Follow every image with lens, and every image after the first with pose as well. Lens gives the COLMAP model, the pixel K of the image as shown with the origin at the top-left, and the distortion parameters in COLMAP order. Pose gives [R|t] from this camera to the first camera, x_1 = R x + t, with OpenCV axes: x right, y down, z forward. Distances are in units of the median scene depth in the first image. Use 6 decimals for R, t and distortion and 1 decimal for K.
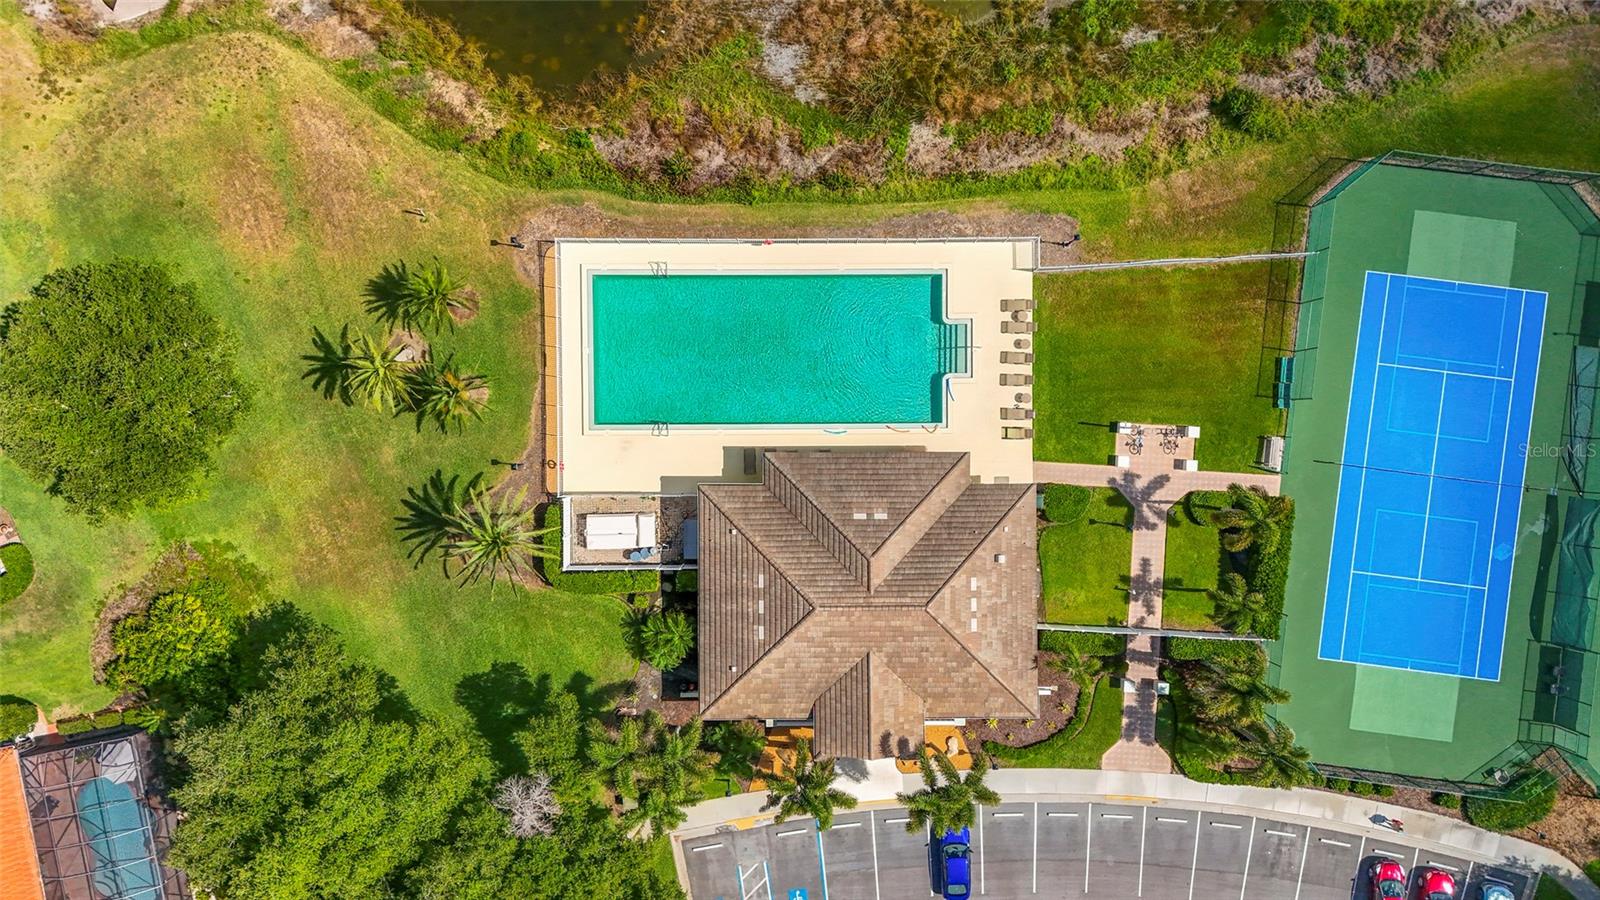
lens RADIAL K [[1175.1, 0, 803.5], [0, 1175.1, 449.1], [0, 0, 1]] dist [0.077929, -0.073472]
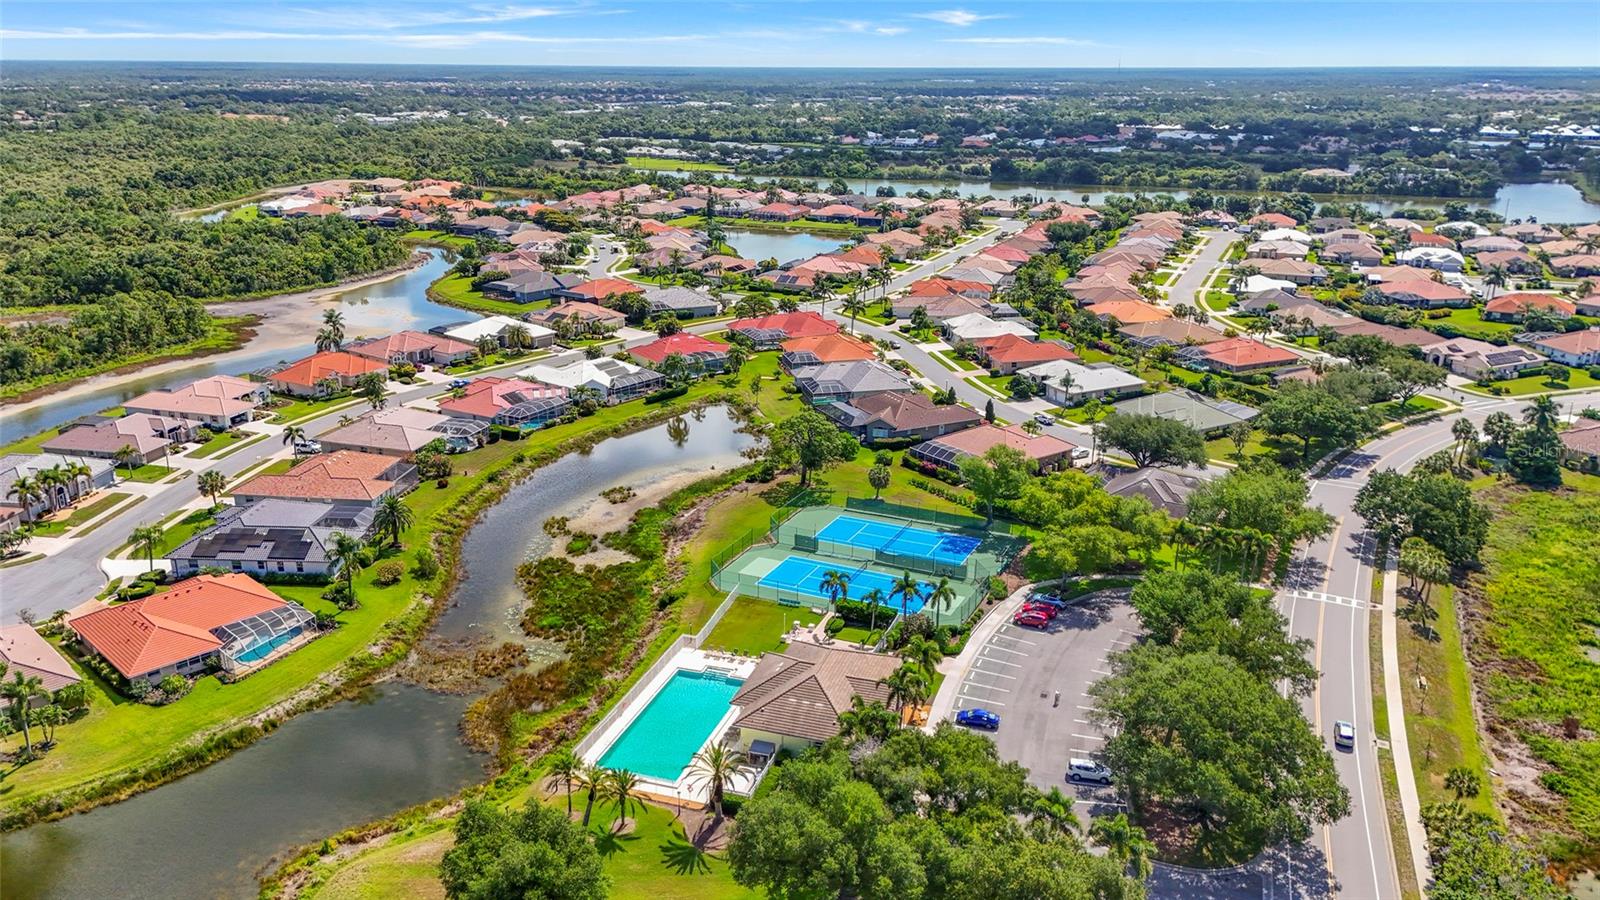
lens RADIAL K [[1175.1, 0, 803.5], [0, 1175.1, 449.1], [0, 0, 1]] dist [0.077929, -0.073472]
pose [[0.320448, -0.291987, 0.901142, -1.464933], [0.947266, 0.099131, -0.304730, 0.604168], [-0.000354, 0.951271, 0.308356, 0.053665]]
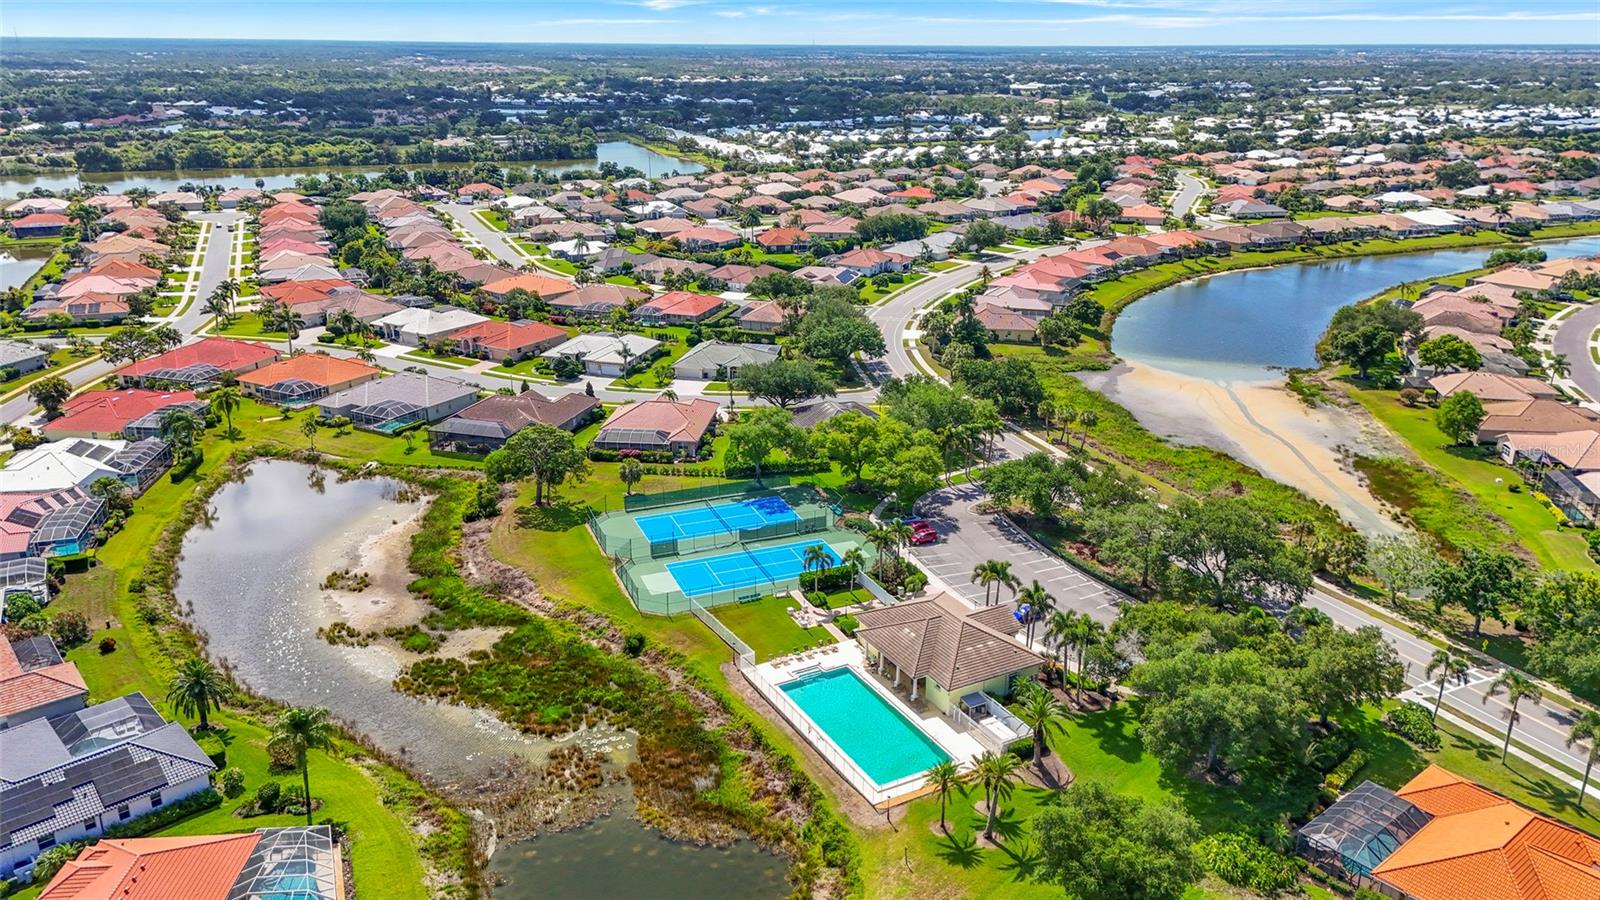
lens RADIAL K [[1175.1, 0, 803.5], [0, 1175.1, 449.1], [0, 0, 1]] dist [0.077929, -0.073472]
pose [[-0.477609, -0.288185, 0.829963, -1.322719], [0.878572, -0.156897, 0.451103, -0.883321], [0.000218, 0.944634, 0.328127, 0.046334]]
